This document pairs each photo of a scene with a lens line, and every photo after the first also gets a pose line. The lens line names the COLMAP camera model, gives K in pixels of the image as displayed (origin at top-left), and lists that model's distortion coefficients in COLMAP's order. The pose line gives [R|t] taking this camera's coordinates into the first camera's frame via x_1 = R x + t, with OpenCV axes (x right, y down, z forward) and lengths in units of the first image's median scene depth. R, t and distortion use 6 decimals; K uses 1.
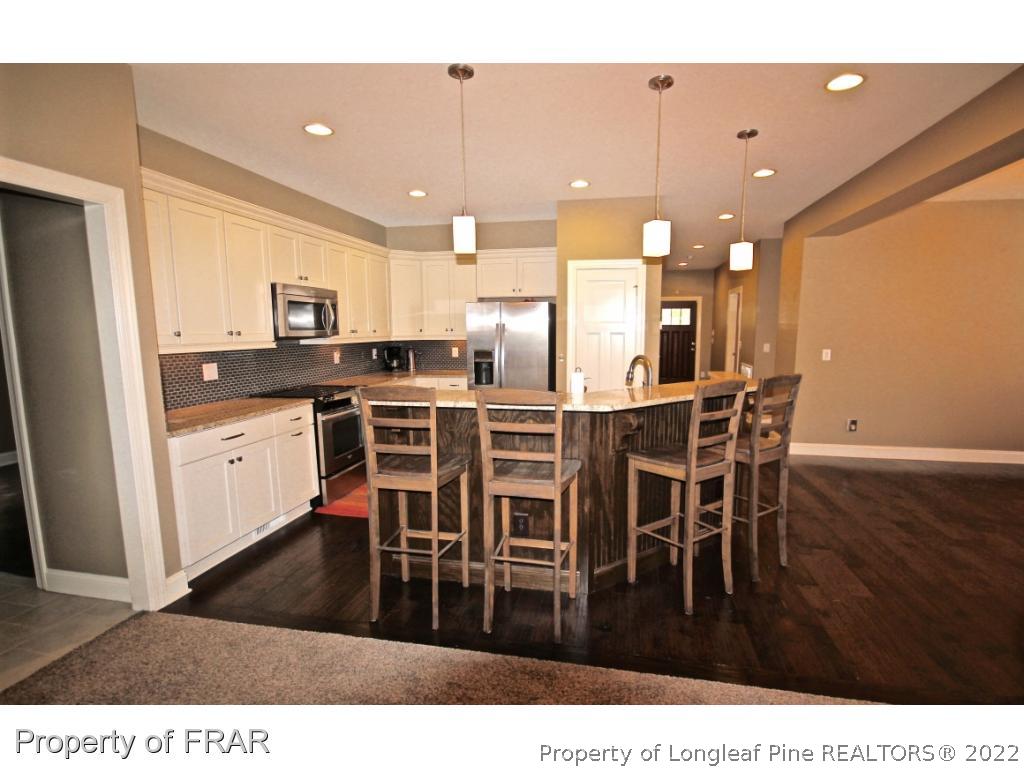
lens RADIAL K [[502.0, 0, 512.0], [0, 502.0, 384.0], [0, 0, 1]] dist [0.002998, 0.000376]
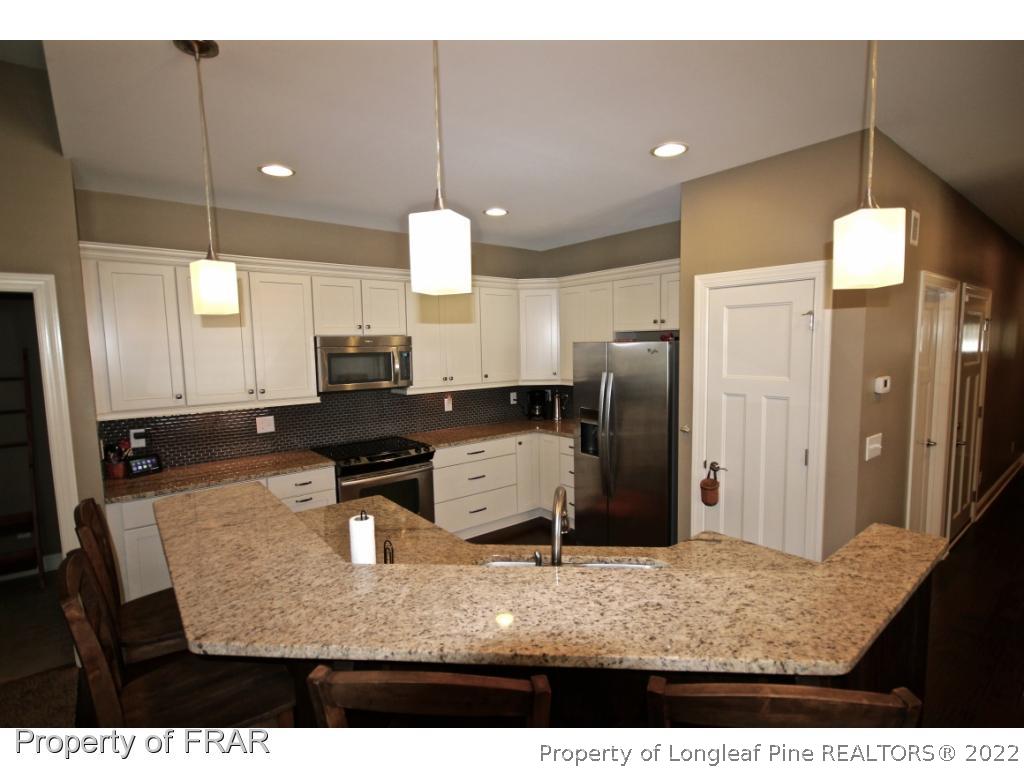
lens RADIAL K [[502.0, 0, 512.0], [0, 502.0, 384.0], [0, 0, 1]] dist [0.002998, 0.000376]
pose [[0.784246, 0.036110, -0.619399, 0.358202], [-0.053912, 0.998495, -0.010050, -0.102638], [0.618104, 0.041275, 0.785012, 0.411231]]
